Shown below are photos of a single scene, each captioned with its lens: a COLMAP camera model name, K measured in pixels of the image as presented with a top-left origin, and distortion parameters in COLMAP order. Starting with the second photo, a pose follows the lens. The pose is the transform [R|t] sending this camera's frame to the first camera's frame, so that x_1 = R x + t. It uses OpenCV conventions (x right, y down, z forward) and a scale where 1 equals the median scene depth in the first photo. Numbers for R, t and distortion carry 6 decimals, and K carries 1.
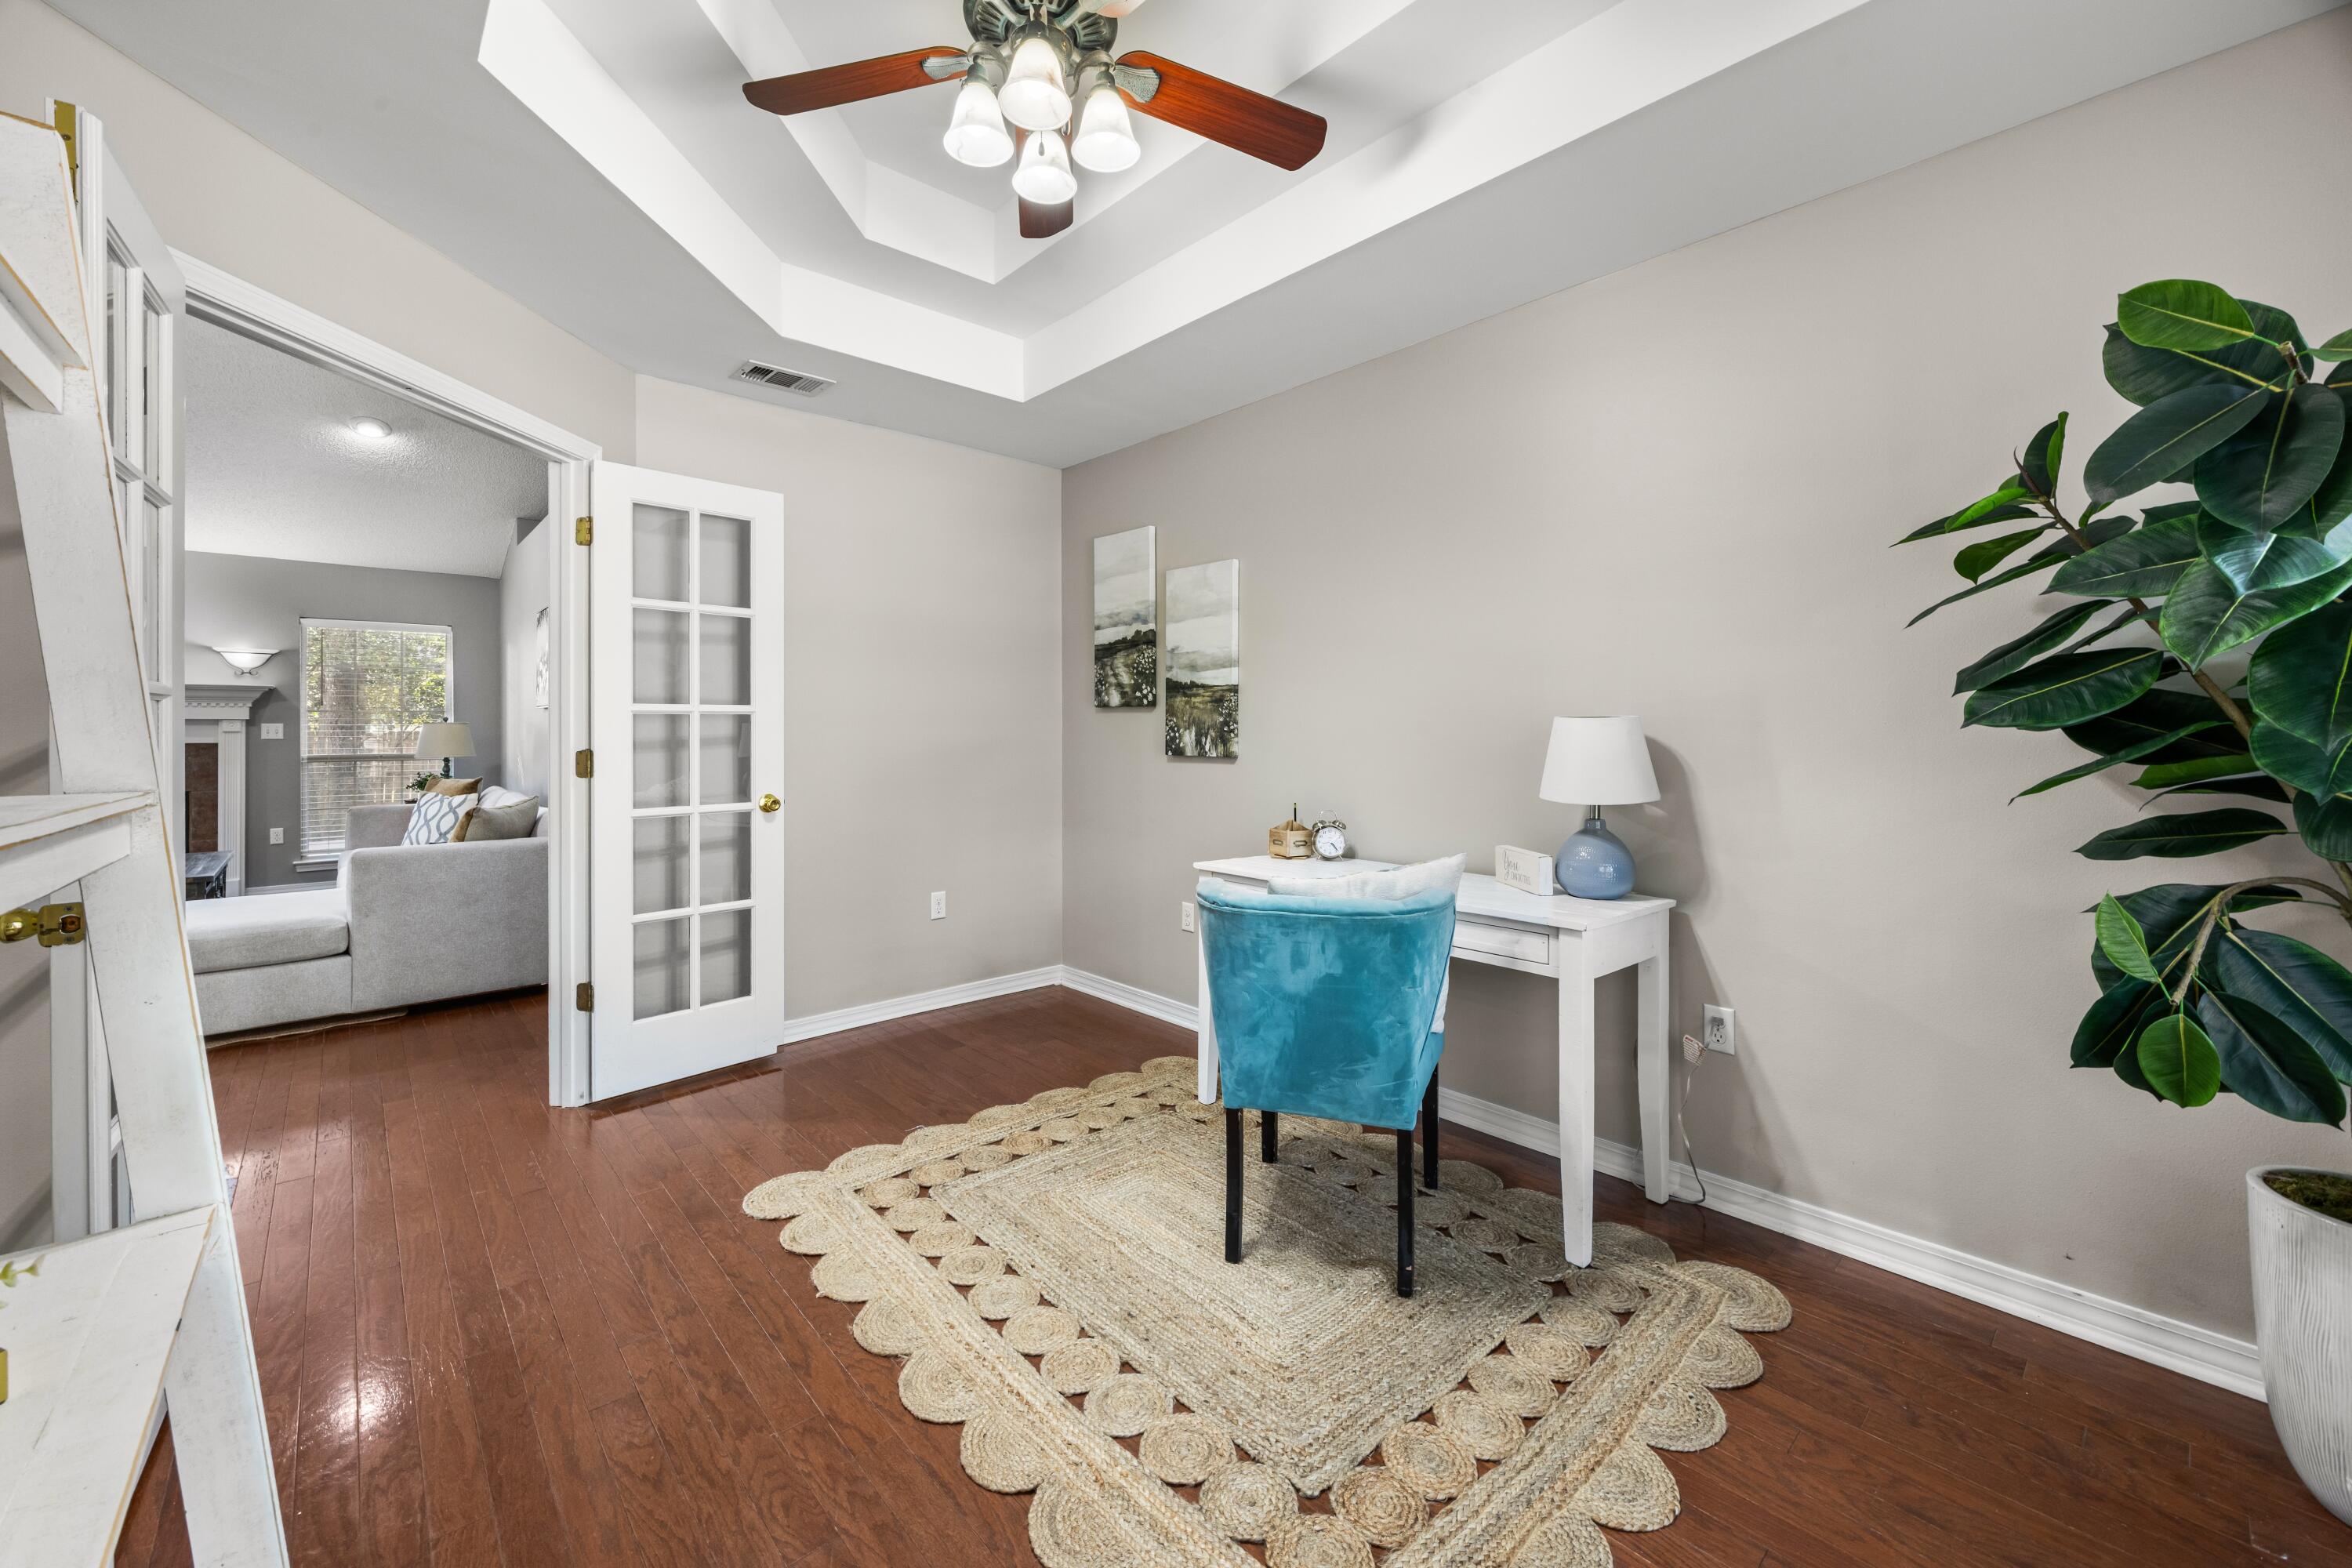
lens RADIAL K [[939.2, 0, 1163.4], [0, 939.2, 730.2], [0, 0, 1]] dist [-0.001393, 0.000269]
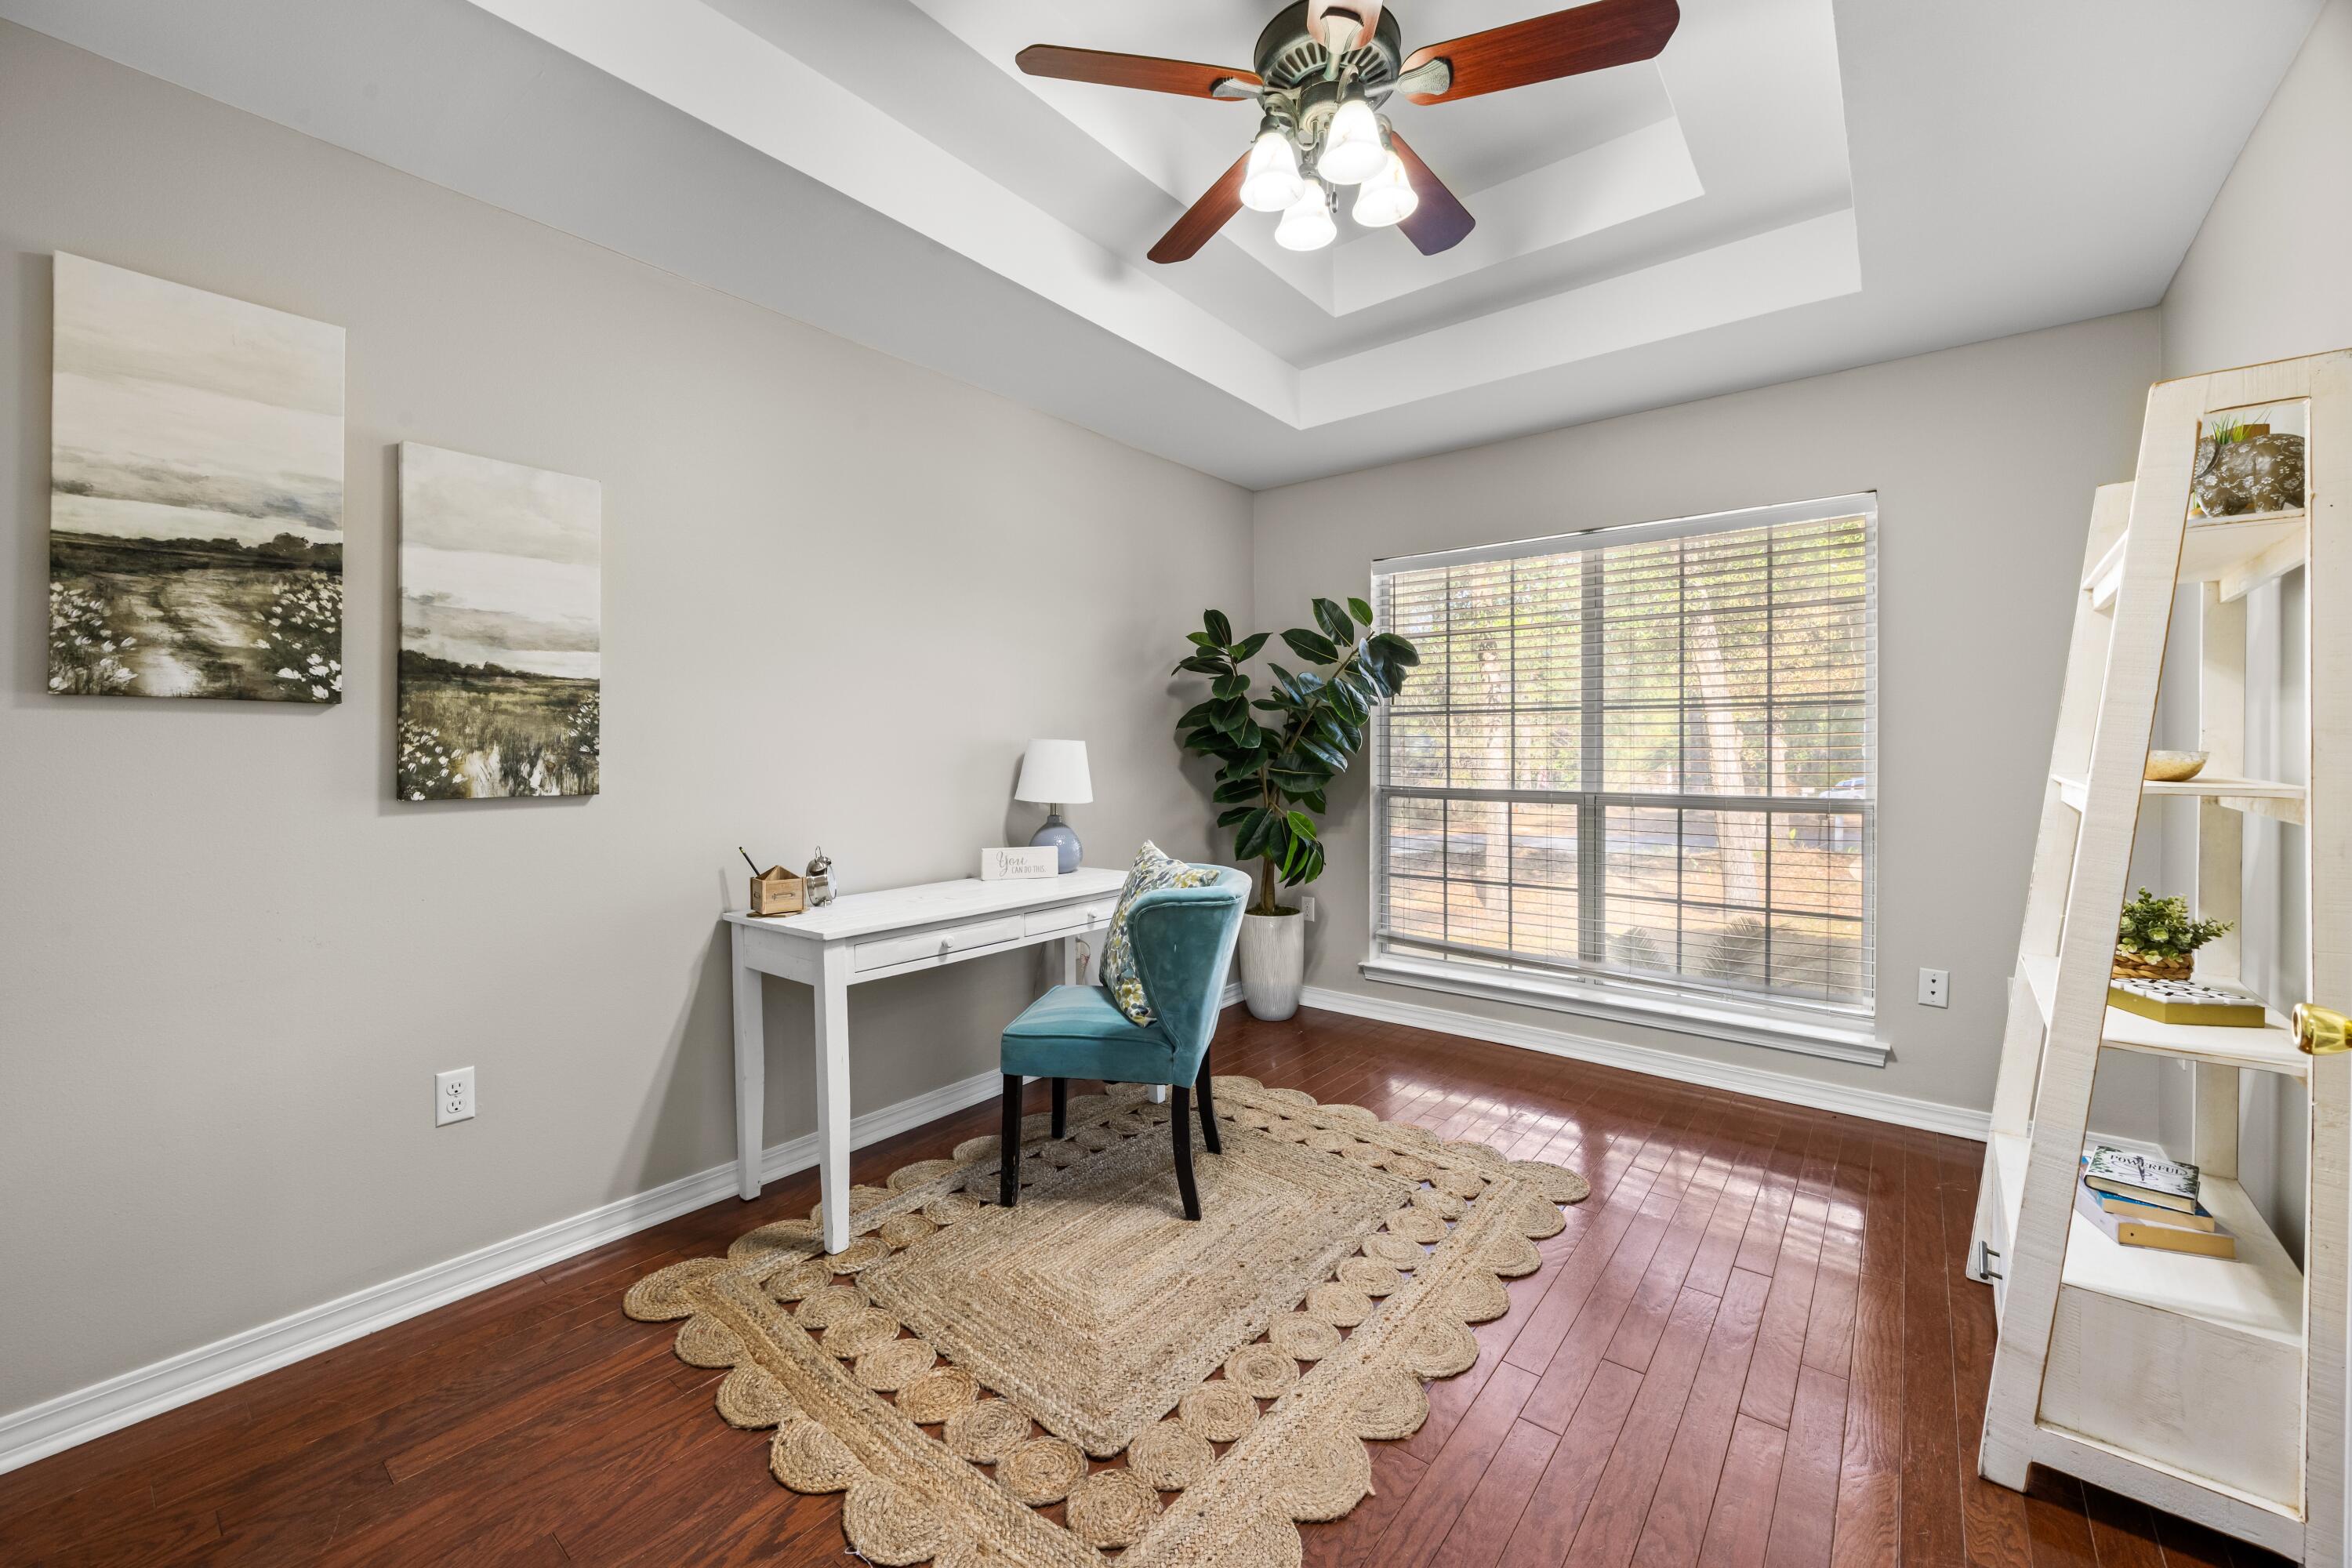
lens RADIAL K [[939.2, 0, 1169.9], [0, 939.2, 750.0], [0, 0, 1]] dist [-0.001393, 0.000269]
pose [[-0.172911, 0.004399, 0.984928, -0.589929], [0.009127, 0.999954, -0.002864, 0.004181], [-0.984895, 0.008494, -0.172943, 0.699071]]
